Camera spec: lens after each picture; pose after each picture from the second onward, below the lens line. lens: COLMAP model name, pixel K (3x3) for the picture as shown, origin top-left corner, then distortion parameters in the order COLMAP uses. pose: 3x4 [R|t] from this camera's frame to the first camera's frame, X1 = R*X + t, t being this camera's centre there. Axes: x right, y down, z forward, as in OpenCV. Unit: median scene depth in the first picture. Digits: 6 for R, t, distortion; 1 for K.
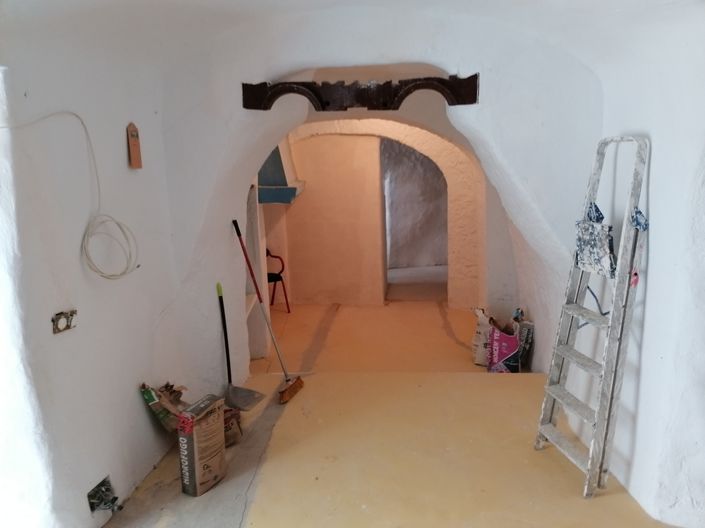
lens RADIAL K [[537.8, 0, 355.6], [0, 537.8, 264.6], [0, 0, 1]] dist [0.070617, -0.036547]
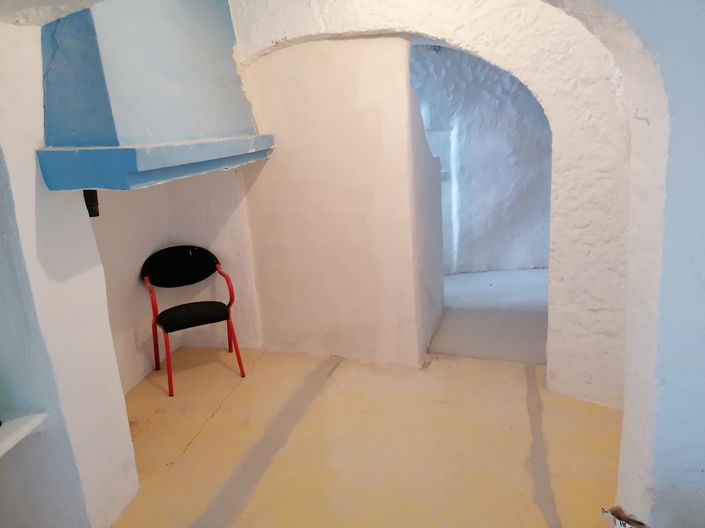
lens RADIAL K [[537.8, 0, 347.8], [0, 537.8, 265.1], [0, 0, 1]] dist [0.070617, -0.036547]
pose [[0.977645, 0.022094, -0.209097, 0.089493], [-0.006143, 0.997041, 0.076631, -0.063994], [0.210172, -0.073633, 0.974888, 0.453536]]
